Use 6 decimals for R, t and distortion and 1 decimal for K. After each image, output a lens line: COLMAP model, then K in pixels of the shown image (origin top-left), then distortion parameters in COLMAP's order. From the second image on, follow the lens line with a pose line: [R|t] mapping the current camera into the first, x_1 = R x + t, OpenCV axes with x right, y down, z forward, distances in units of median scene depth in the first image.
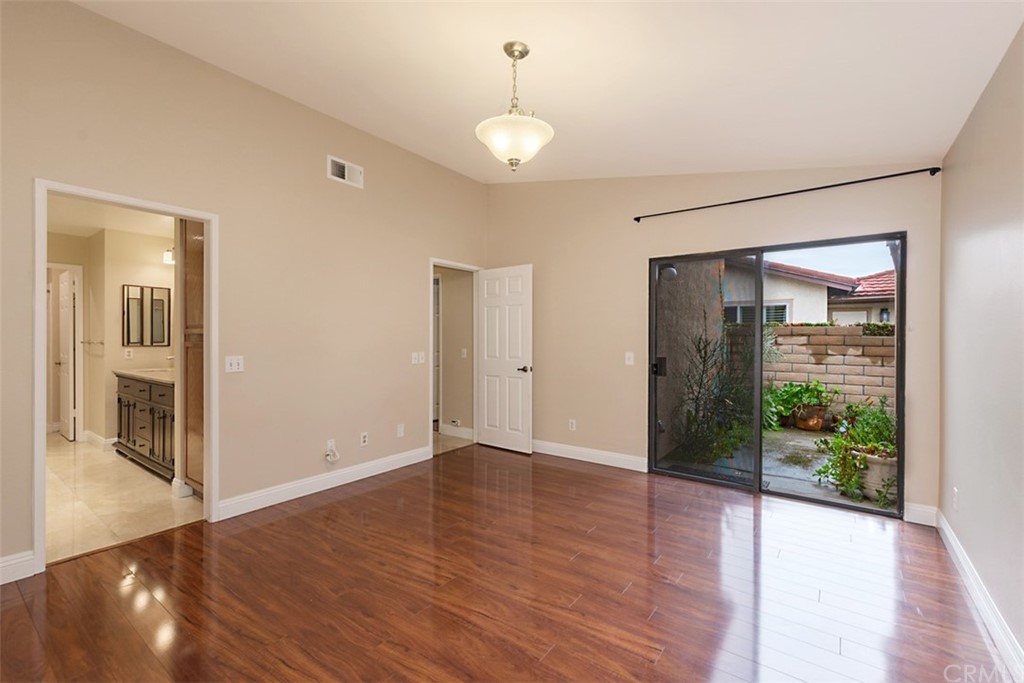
lens RADIAL K [[445.4, 0, 519.2], [0, 445.4, 342.3], [0, 0, 1]] dist [0.002829, -0.000019]
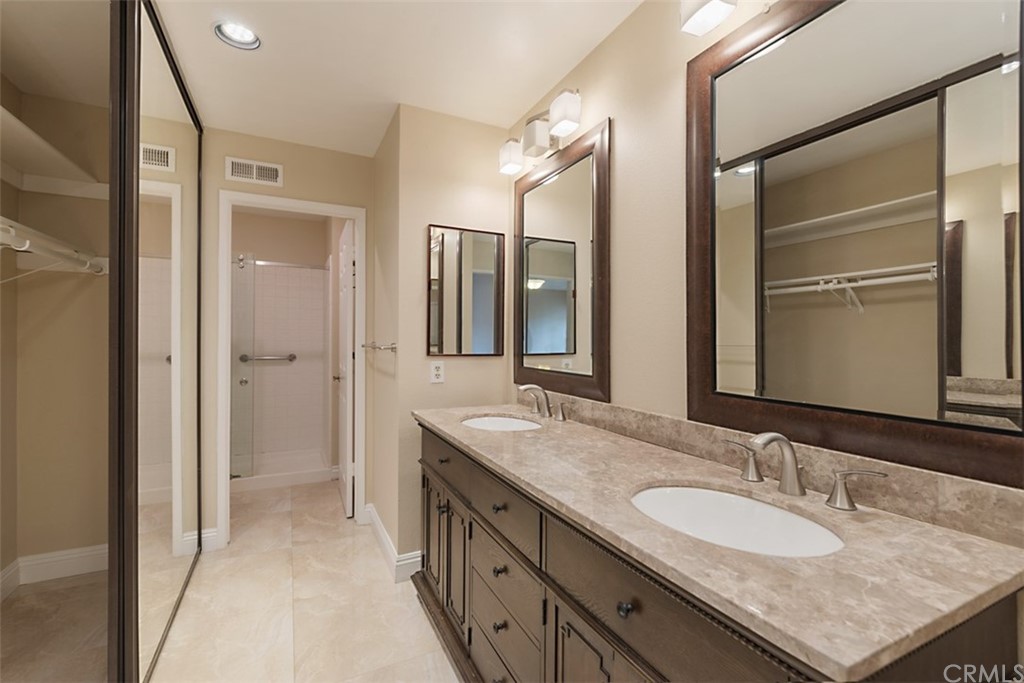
lens RADIAL K [[445.4, 0, 510.4], [0, 445.4, 339.5], [0, 0, 1]] dist [0.002829, -0.000019]
pose [[0.892622, 0.001732, -0.450802, -0.408316], [-0.006022, 0.999949, -0.008082, -0.003337], [0.450765, 0.009929, 0.892587, 0.423635]]
